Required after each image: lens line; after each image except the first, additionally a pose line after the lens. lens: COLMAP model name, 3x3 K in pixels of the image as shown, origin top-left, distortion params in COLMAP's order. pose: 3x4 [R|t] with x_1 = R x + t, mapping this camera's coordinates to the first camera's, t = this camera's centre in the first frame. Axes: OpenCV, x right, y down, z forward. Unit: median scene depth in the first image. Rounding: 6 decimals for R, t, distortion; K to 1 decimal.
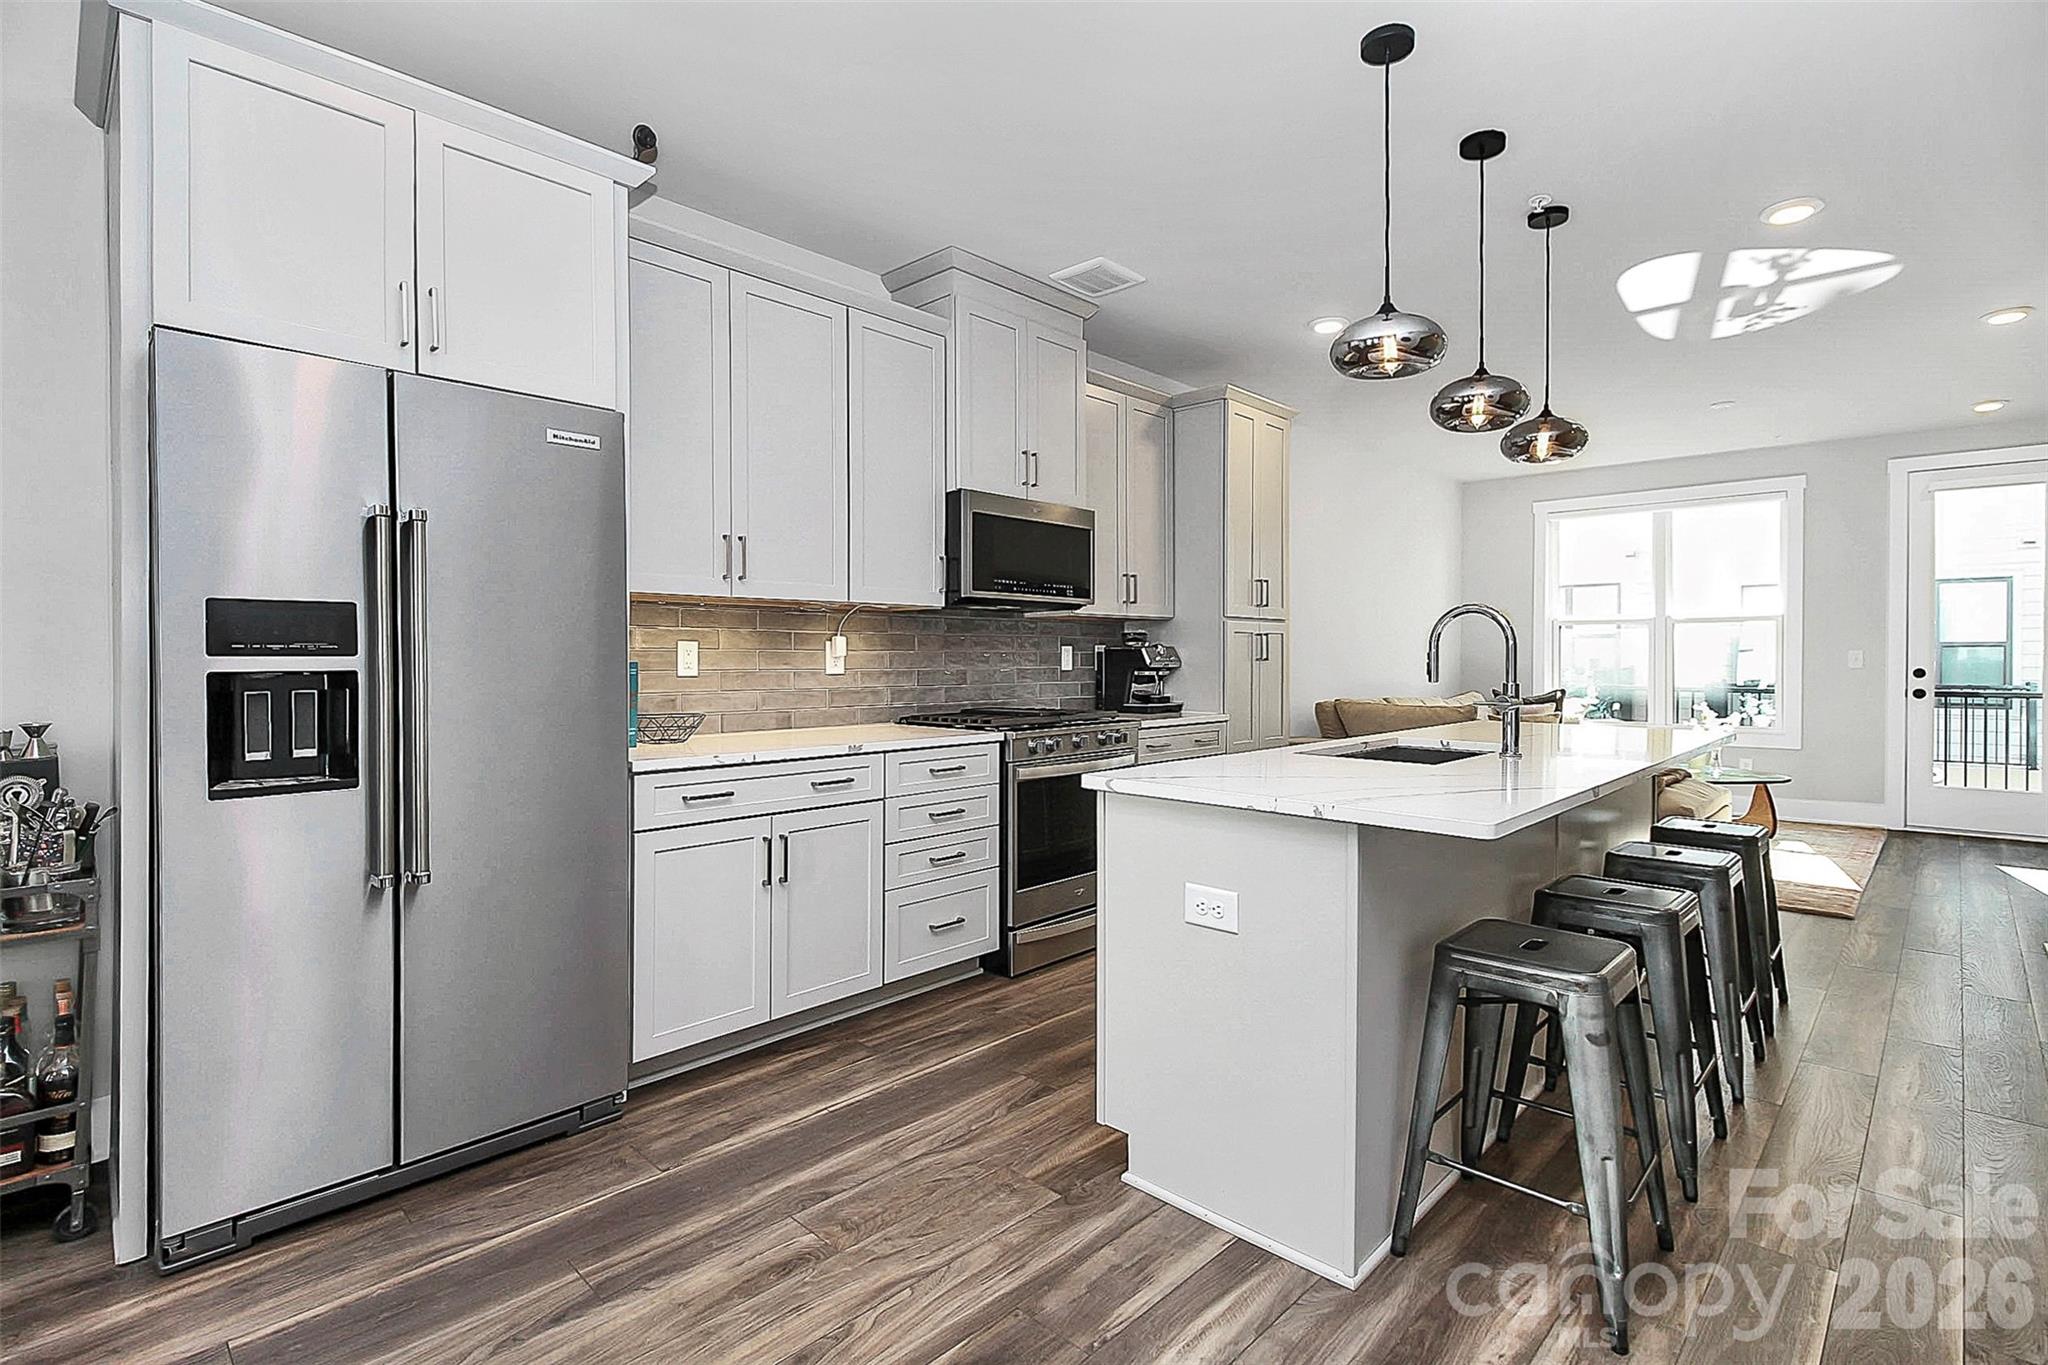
lens RADIAL K [[981.2, 0, 1005.1], [0, 981.2, 653.7], [0, 0, 1]] dist [-0.007990, -0.000576]
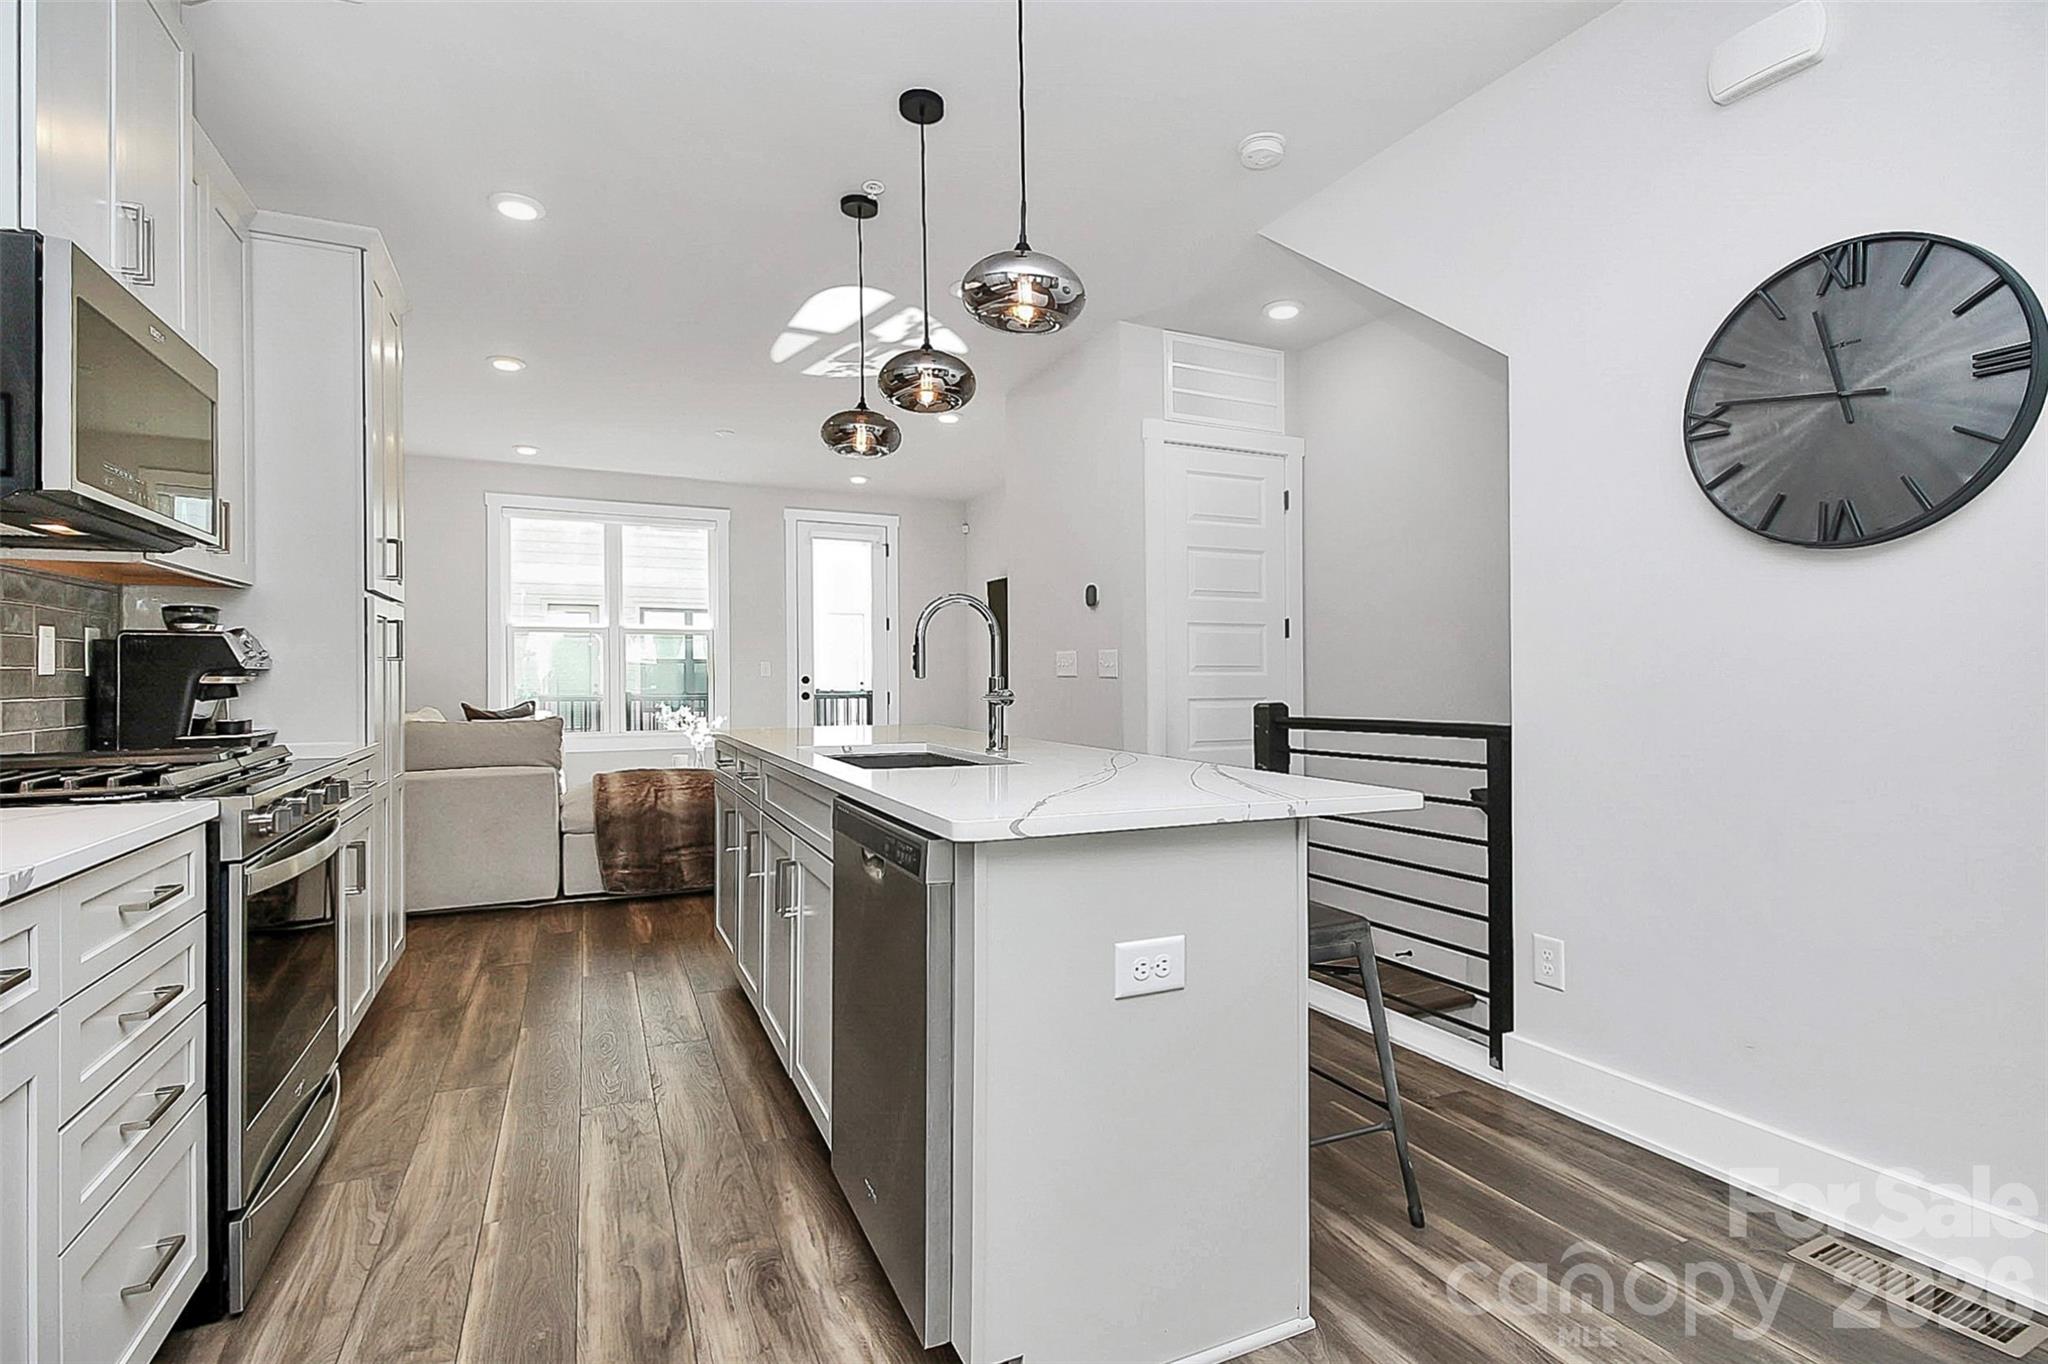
lens RADIAL K [[993.3, 0, 1056.6], [0, 993.3, 675.8], [0, 0, 1]] dist [-0.002184, -0.000301]
pose [[0.347372, -0.001649, 0.937726, -0.304530], [-0.001714, 0.999996, 0.002393, 0.020147], [-0.937726, -0.002439, 0.347368, 0.461637]]
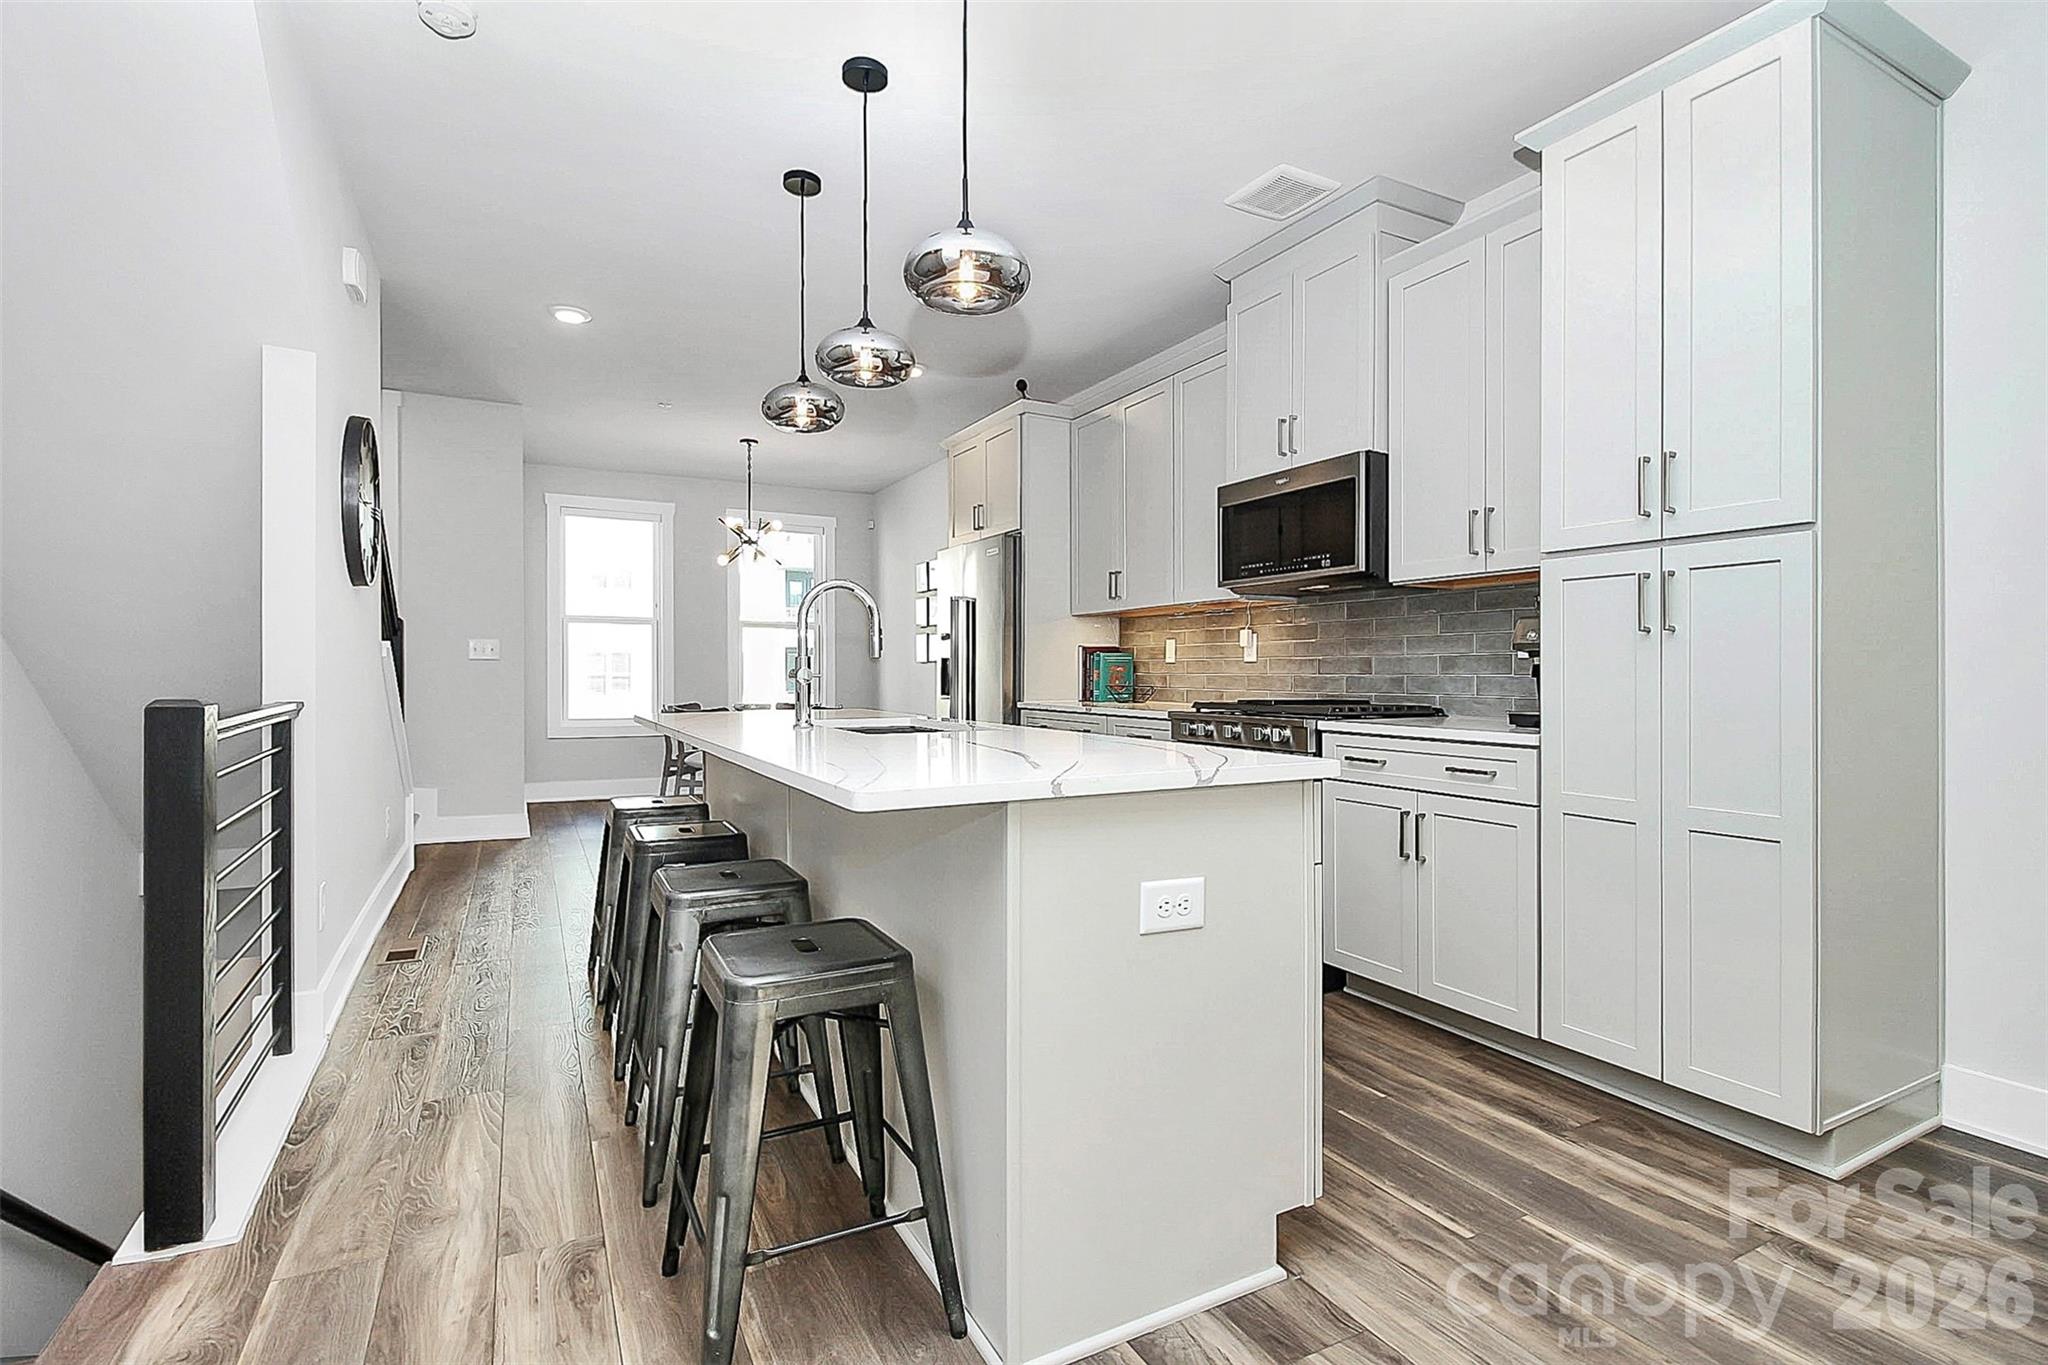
lens RADIAL K [[935.7, 0, 1018.7], [0, 935.7, 675.3], [0, 0, 1]] dist [-0.016394, -0.000020]
pose [[-0.306841, 0.003544, -0.951754, 1.056259], [0.002318, 0.999993, 0.002977, 0.036073], [0.951758, -0.001292, -0.306847, 1.160929]]
